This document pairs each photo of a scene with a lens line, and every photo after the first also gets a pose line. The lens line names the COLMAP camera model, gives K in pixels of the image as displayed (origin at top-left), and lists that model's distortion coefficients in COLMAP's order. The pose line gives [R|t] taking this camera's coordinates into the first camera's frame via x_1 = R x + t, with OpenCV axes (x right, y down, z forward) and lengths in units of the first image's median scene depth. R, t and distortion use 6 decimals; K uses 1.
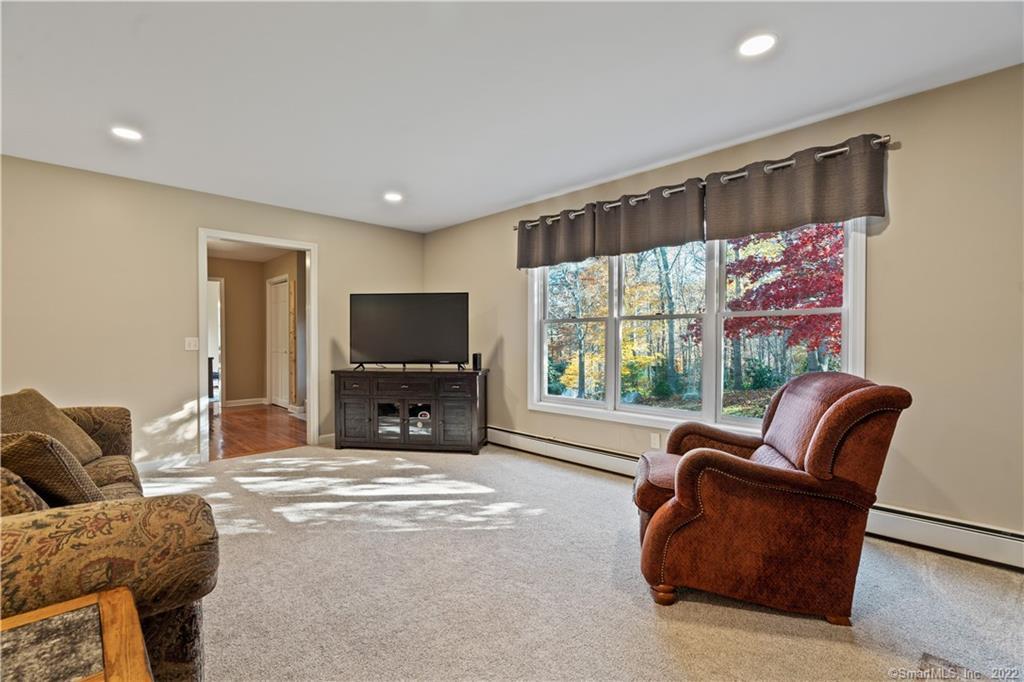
lens RADIAL K [[457.7, 0, 512.0], [0, 457.7, 341.0], [0, 0, 1]] dist [0.000848, 0.000334]
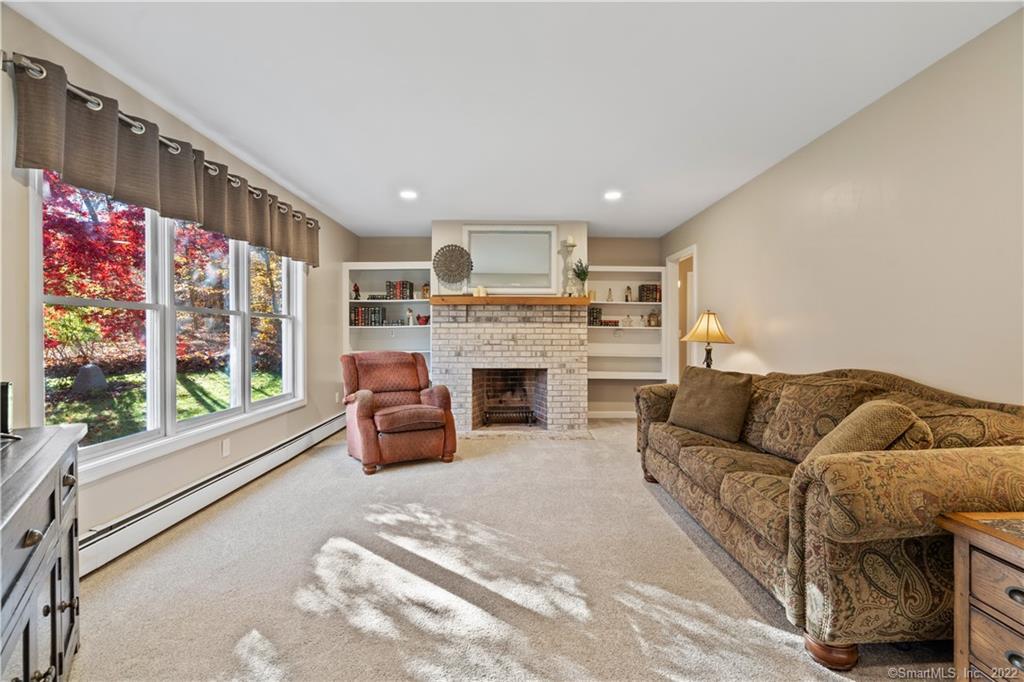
lens RADIAL K [[470.4, 0, 513.2], [0, 470.4, 325.9], [0, 0, 1]] dist [0.000443, 0.000344]
pose [[-0.722503, 0.000110, 0.691367, -0.643968], [-0.014686, 0.999772, -0.015507, -0.014571], [-0.691211, -0.021358, -0.722337, 1.108767]]
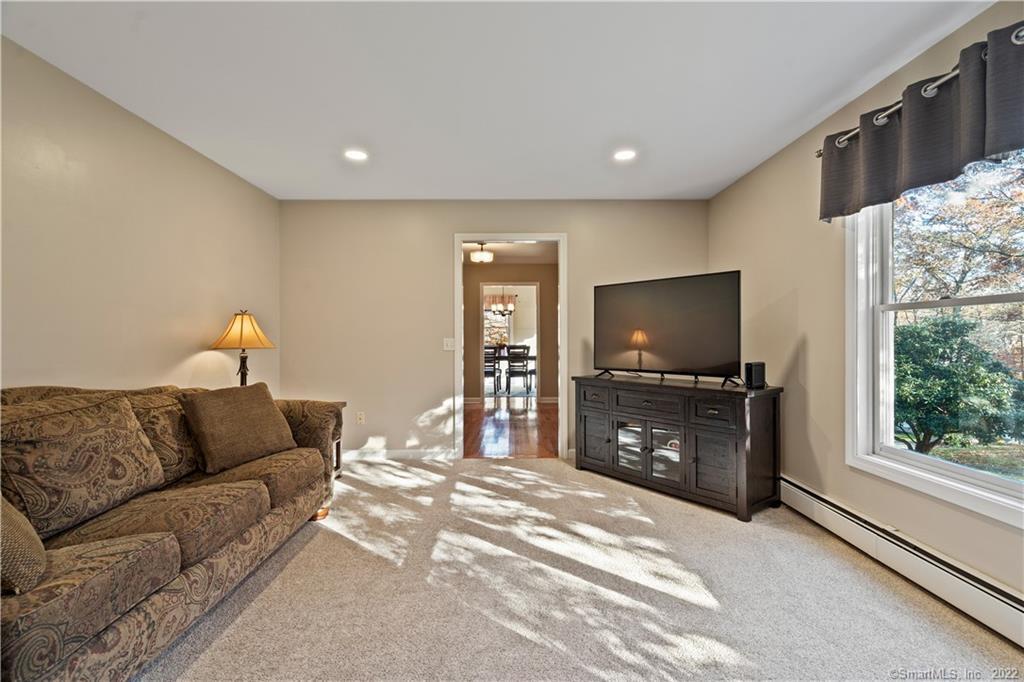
lens RADIAL K [[465.6, 0, 515.1], [0, 465.6, 335.5], [0, 0, 1]] dist [0.000212, 0.000821]
pose [[0.721779, -0.005228, -0.692103, 0.151467], [-0.002018, 0.999951, -0.009657, -0.004461], [0.692120, 0.008367, 0.721734, 0.324308]]
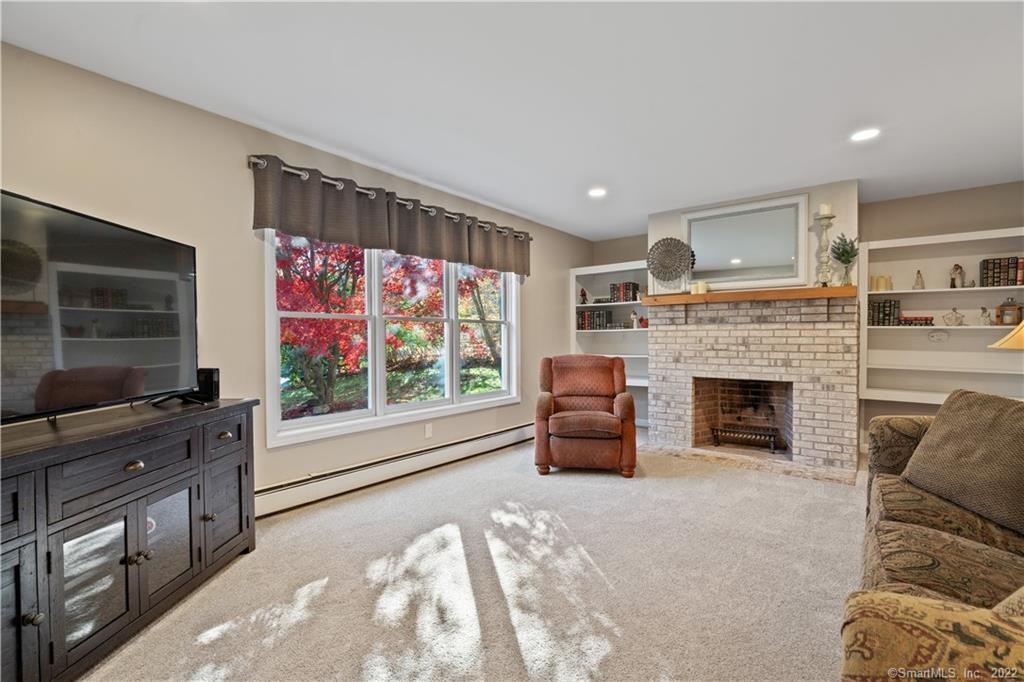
lens RADIAL K [[465.6, 0, 515.1], [0, 465.6, 335.5], [0, 0, 1]] dist [0.000212, 0.000821]
pose [[-0.132902, -0.006247, 0.991110, -0.721898], [-0.008982, 0.999947, 0.005099, -0.017264], [-0.991089, -0.008224, -0.132951, 0.810894]]
